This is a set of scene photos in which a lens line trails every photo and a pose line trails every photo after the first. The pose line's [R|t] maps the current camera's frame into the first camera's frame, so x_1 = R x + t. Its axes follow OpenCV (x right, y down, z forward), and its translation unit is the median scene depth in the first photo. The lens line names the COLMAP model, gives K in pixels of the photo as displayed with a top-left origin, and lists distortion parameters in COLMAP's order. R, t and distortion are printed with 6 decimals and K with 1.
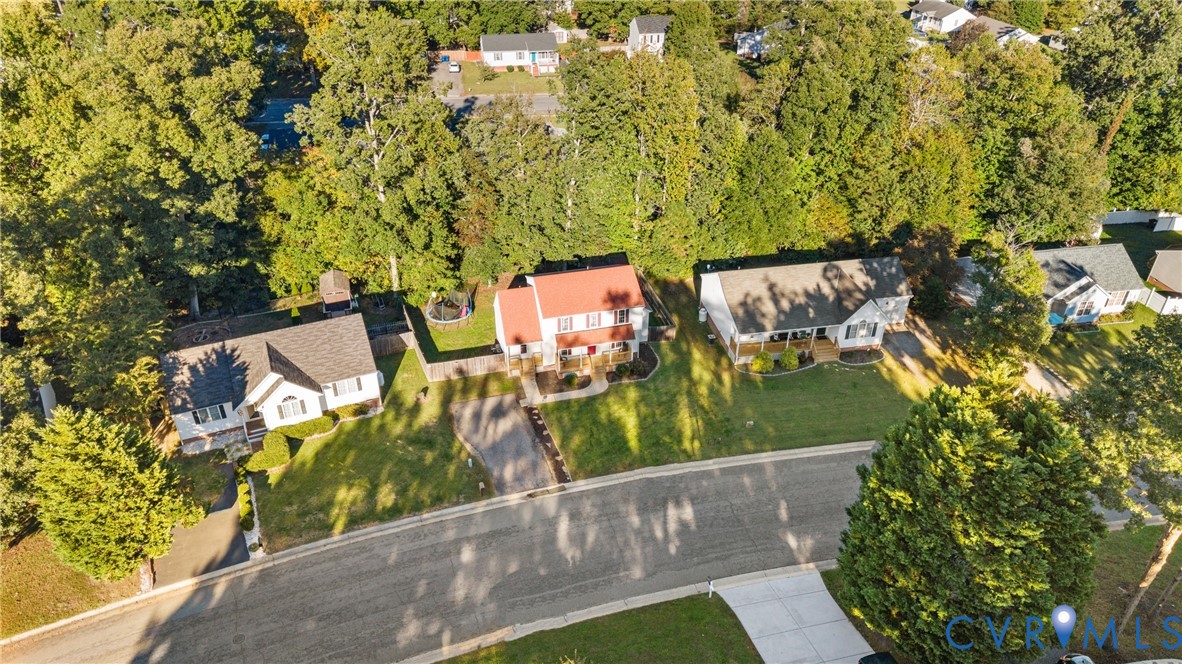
lens RADIAL K [[816.8, 0, 604.3], [0, 816.8, 332.1], [0, 0, 1]] dist [0.002187, -0.101743]
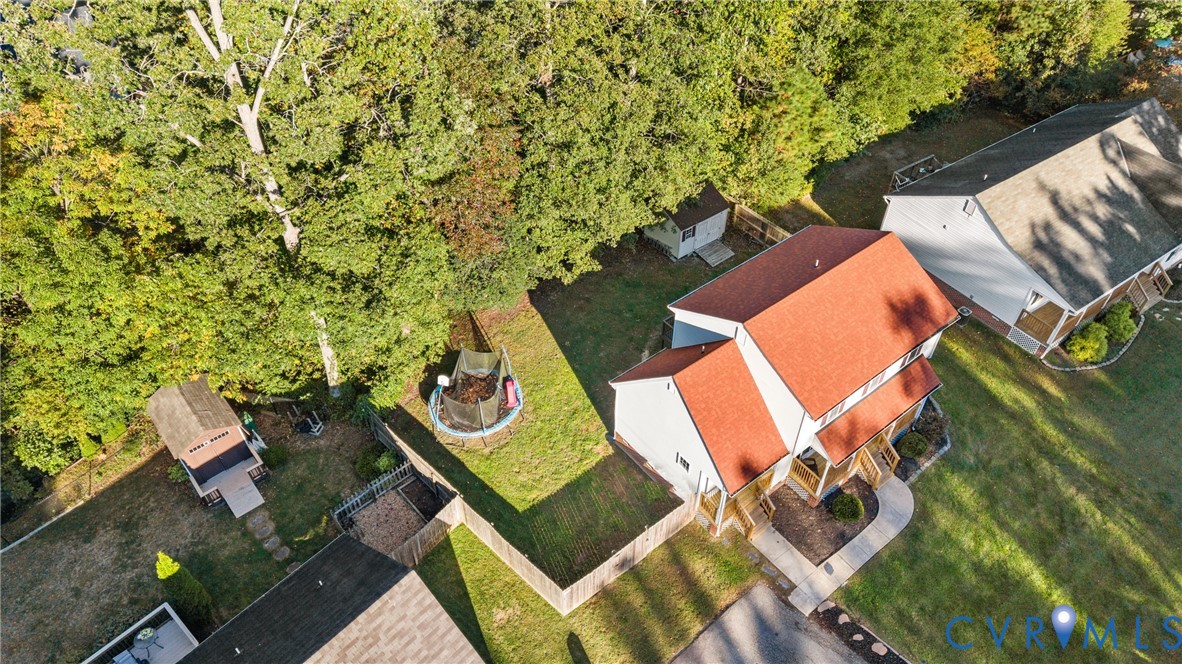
lens RADIAL K [[816.8, 0, 604.3], [0, 816.8, 332.1], [0, 0, 1]] dist [0.002187, -0.101743]
pose [[0.926670, -0.270310, 0.261180, -0.242408], [0.219527, 0.953245, 0.207683, -0.147396], [-0.305107, -0.135118, 0.942684, 0.573057]]
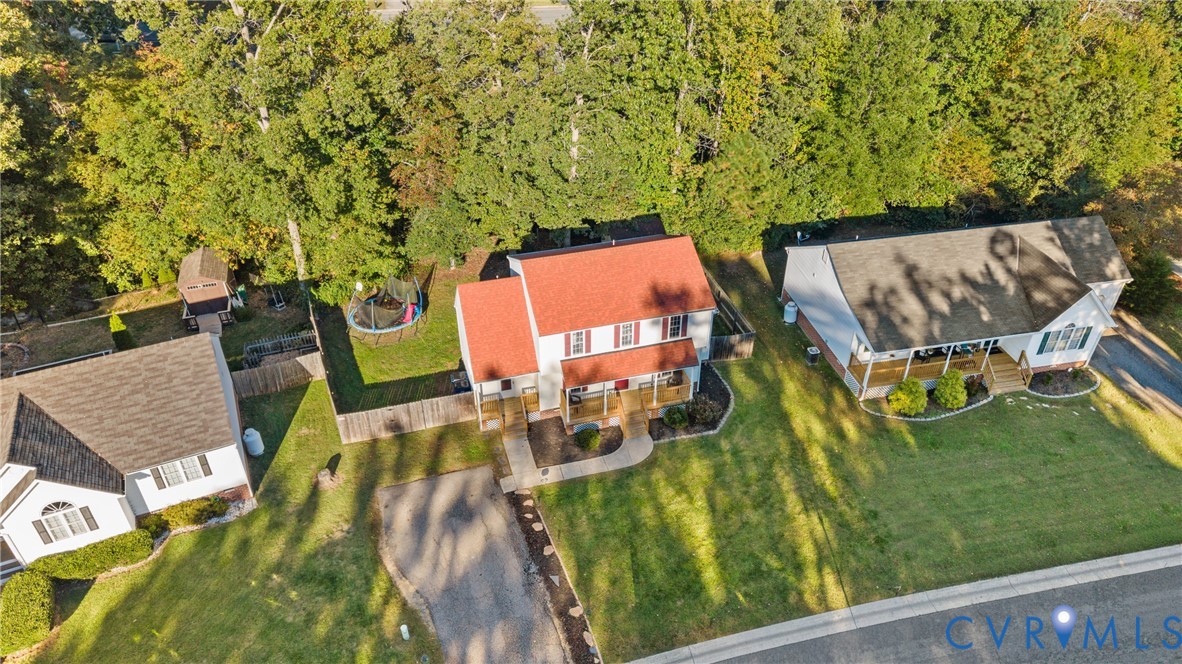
lens RADIAL K [[796.7, 0, 591.0], [0, 796.7, 332.0], [0, 0, 1]] dist [-0.001435, -0.037471]
pose [[0.999921, -0.012287, 0.002621, -0.036529], [0.012129, 0.998484, 0.053689, -0.043025], [-0.003276, -0.053653, 0.998554, 0.407382]]
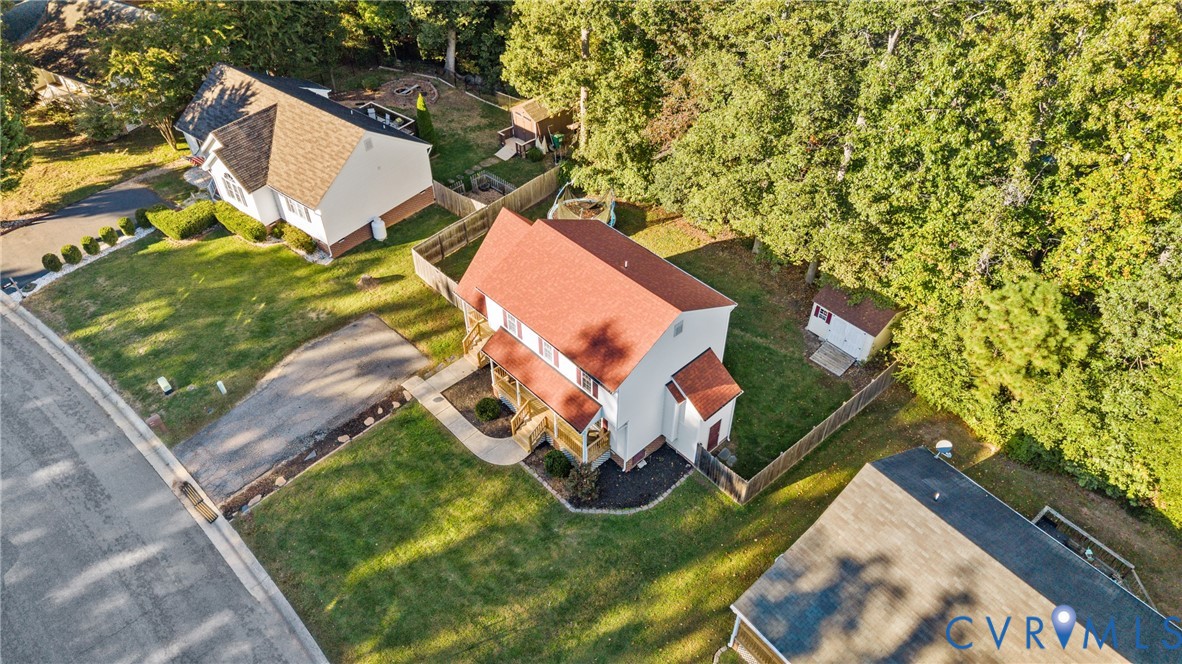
lens RADIAL K [[796.7, 0, 591.0], [0, 796.7, 332.0], [0, 0, 1]] dist [-0.001435, -0.037471]
pose [[0.459649, 0.599886, -0.654874, 0.292518], [-0.464771, 0.790833, 0.398211, -0.215011], [0.756776, 0.121329, 0.642315, 0.640714]]
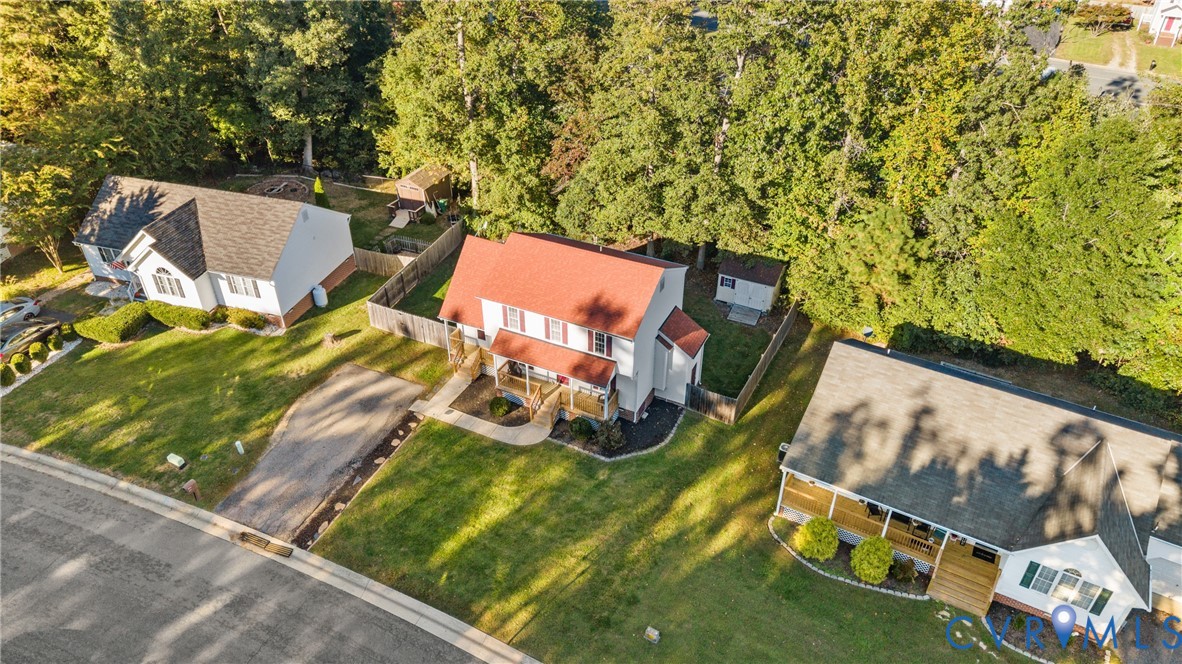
lens RADIAL K [[796.7, 0, 591.0], [0, 796.7, 332.0], [0, 0, 1]] dist [-0.001435, -0.037471]
pose [[0.750078, 0.373742, -0.545619, 0.298720], [-0.348845, 0.924491, 0.153697, -0.103449], [0.561863, 0.075051, 0.823819, 0.488042]]
